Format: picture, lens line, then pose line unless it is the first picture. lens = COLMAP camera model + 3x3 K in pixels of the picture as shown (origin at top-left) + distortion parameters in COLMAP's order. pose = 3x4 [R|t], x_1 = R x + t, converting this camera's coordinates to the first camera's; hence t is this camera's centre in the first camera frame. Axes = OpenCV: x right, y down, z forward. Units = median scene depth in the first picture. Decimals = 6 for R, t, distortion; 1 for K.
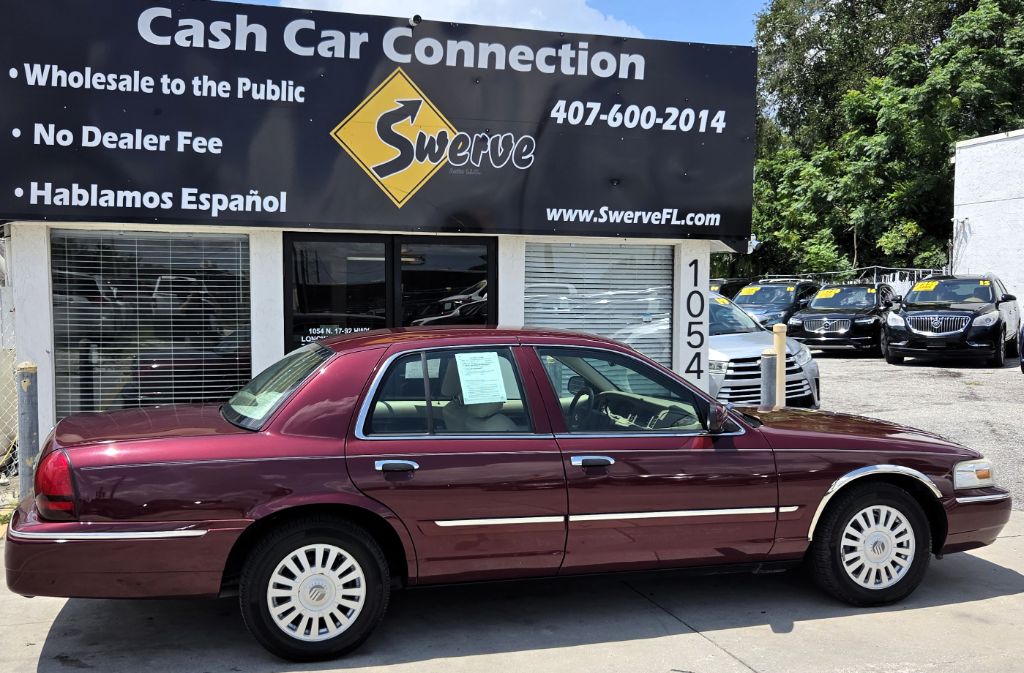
lens RADIAL K [[982.1, 0, 477.3], [0, 982.1, 341.8], [0, 0, 1]] dist [0.078426, -0.097595]
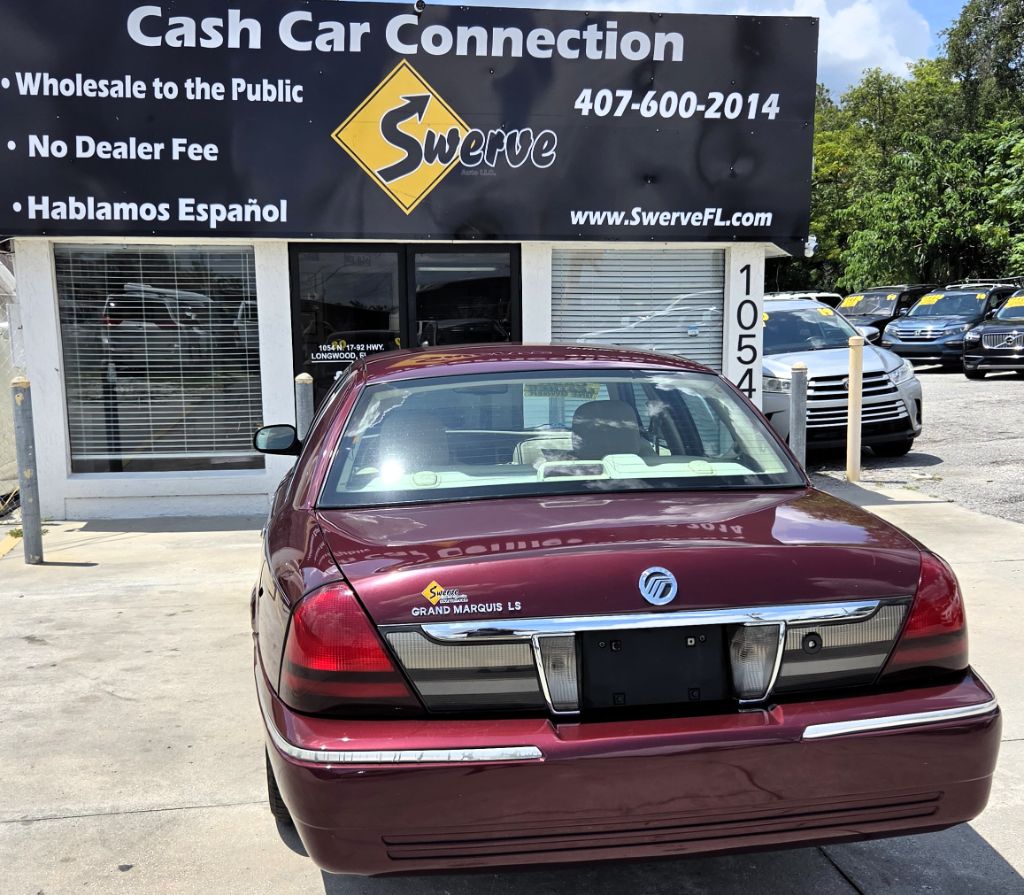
lens RADIAL K [[1188.7, 0, 511.0], [0, 1188.7, 492.5], [0, 0, 1]] dist [0.073913, -0.080219]
pose [[0.992827, 0.006273, -0.119399, 0.157425], [0.006052, 0.994706, 0.102581, 0.011600], [0.119410, -0.102567, 0.987533, -0.140945]]
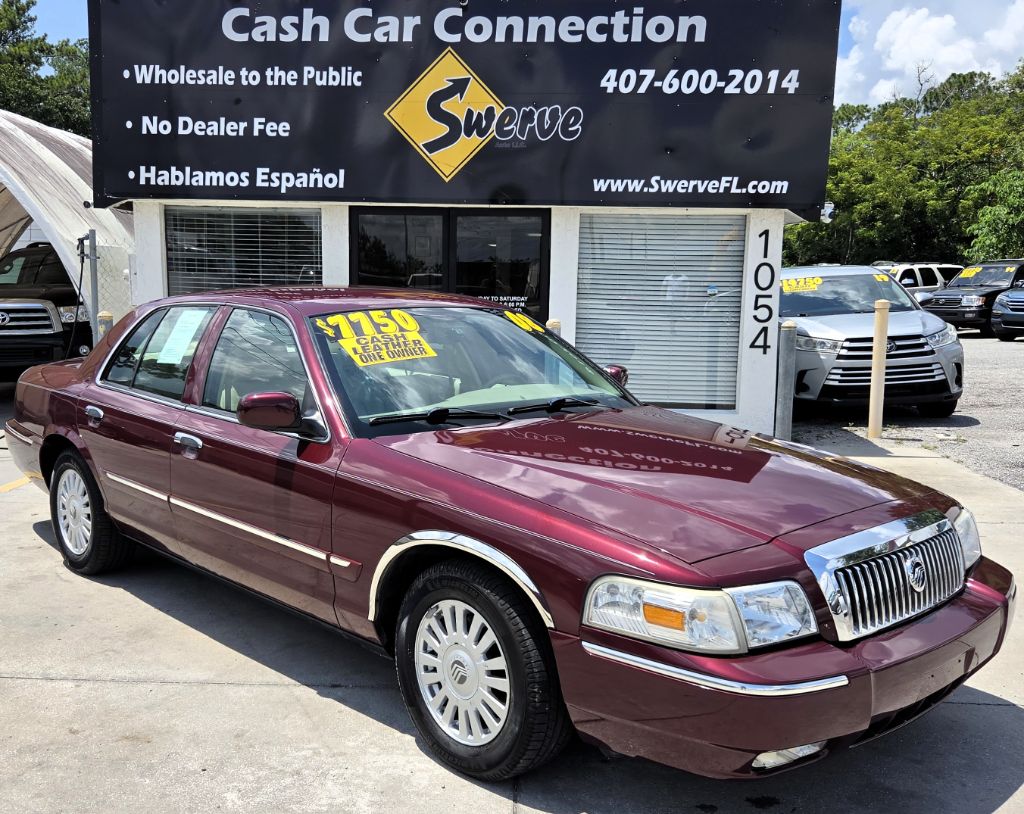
lens RADIAL K [[1012.7, 0, 459.8], [0, 1012.7, 415.8], [0, 0, 1]] dist [0.061119, -0.021437]
pose [[0.941946, 0.055807, -0.331093, 0.317912], [-0.027291, 0.995553, 0.090161, 0.018093], [0.334653, -0.075891, 0.939281, -0.057857]]
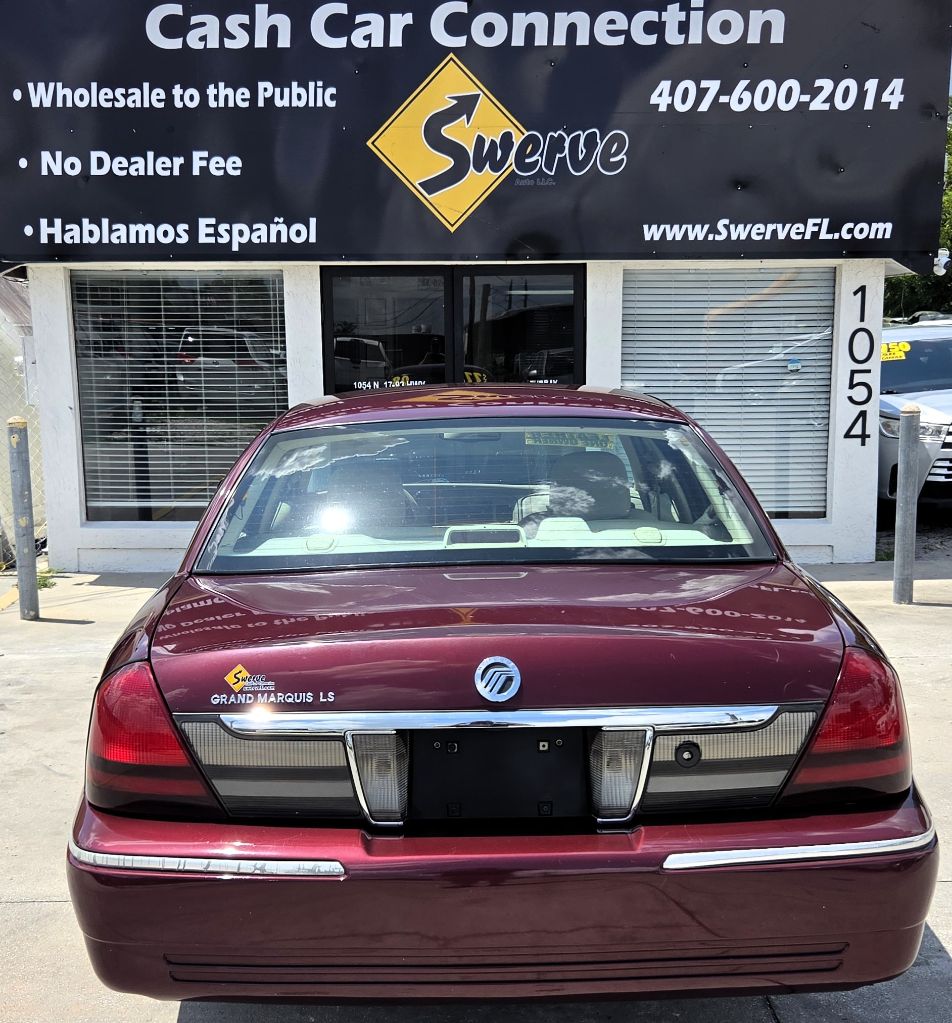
lens RADIAL K [[1359.4, 0, 450.4], [0, 1359.4, 563.1], [0, 0, 1]] dist [0.053143, -0.007184]
pose [[0.962569, 0.030654, -0.269299, 0.234693], [0.000338, 0.993447, 0.114291, 0.008067], [0.271038, -0.110104, 0.956251, -0.116361]]
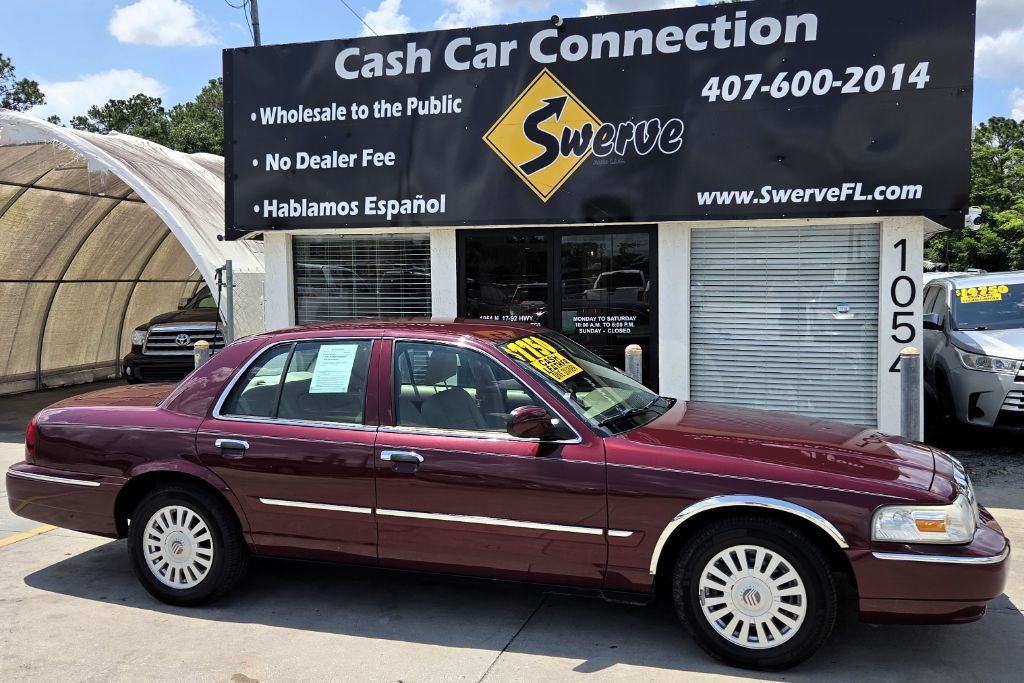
lens RADIAL K [[902.7, 0, 506.2], [0, 902.7, 321.6], [0, 0, 1]] dist [0.077718, -0.085710]
pose [[0.838718, 0.014677, -0.544369, 0.415371], [-0.014069, 0.999887, 0.005282, -0.013164], [0.544385, 0.003228, 0.838829, 0.170243]]
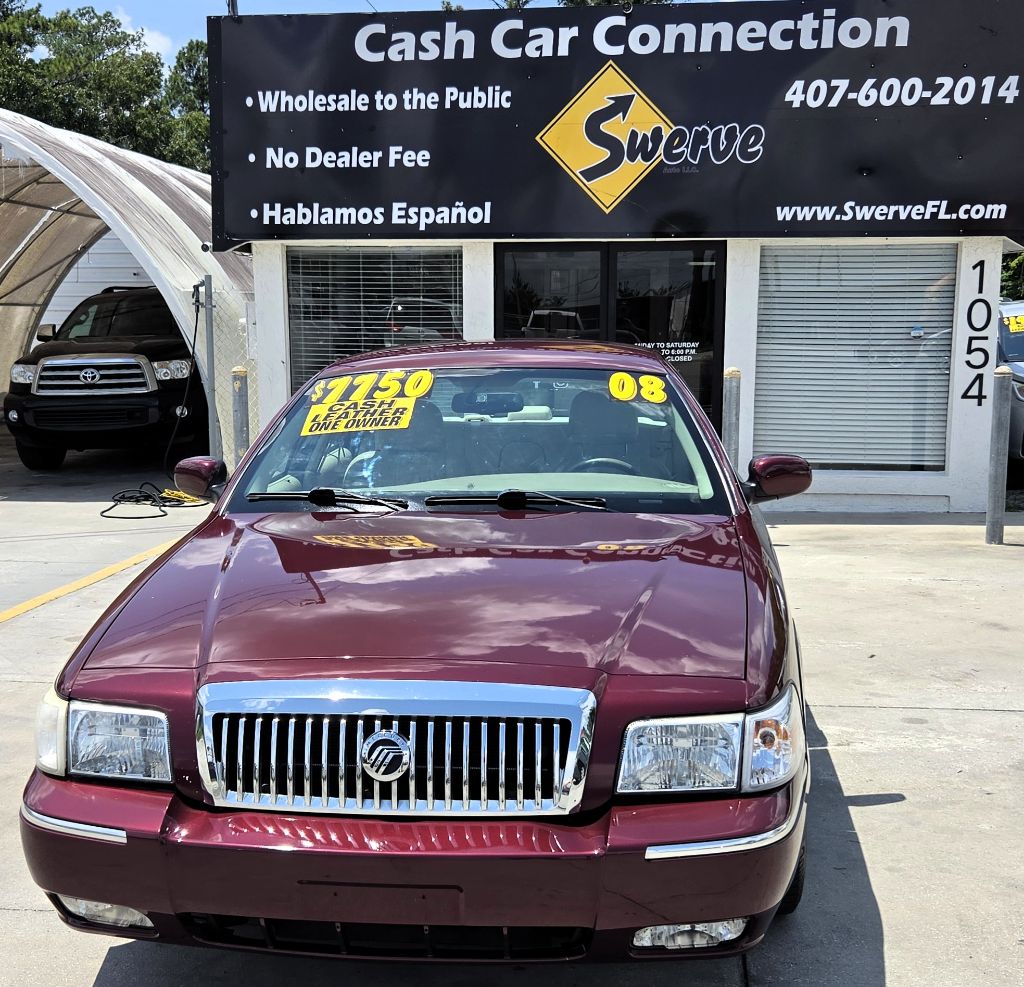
lens RADIAL K [[1398.7, 0, 465.8], [0, 1398.7, 528.6], [0, 0, 1]] dist [0.070248, -0.065706]
pose [[0.913030, 0.058245, -0.403713, 0.361882], [-0.015716, 0.994041, 0.107869, 0.021753], [0.407590, -0.092143, 0.908504, -0.312794]]
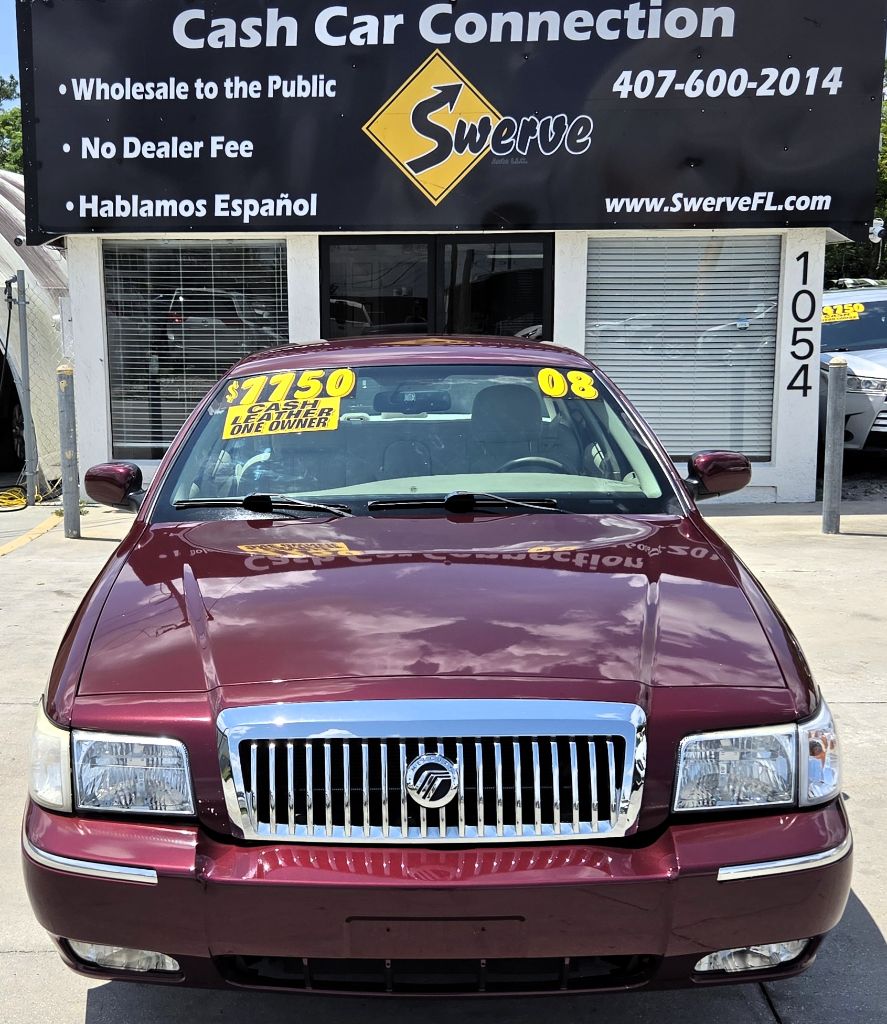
lens RADIAL K [[1407.9, 0, 340.2], [0, 1407.9, 539.2], [0, 0, 1]] dist [0.068483, -0.054874]
pose [[0.943486, 0.043040, -0.328607, 0.290607], [-0.004329, 0.993047, 0.117637, 0.020802], [0.331385, -0.109567, 0.937112, -0.320550]]
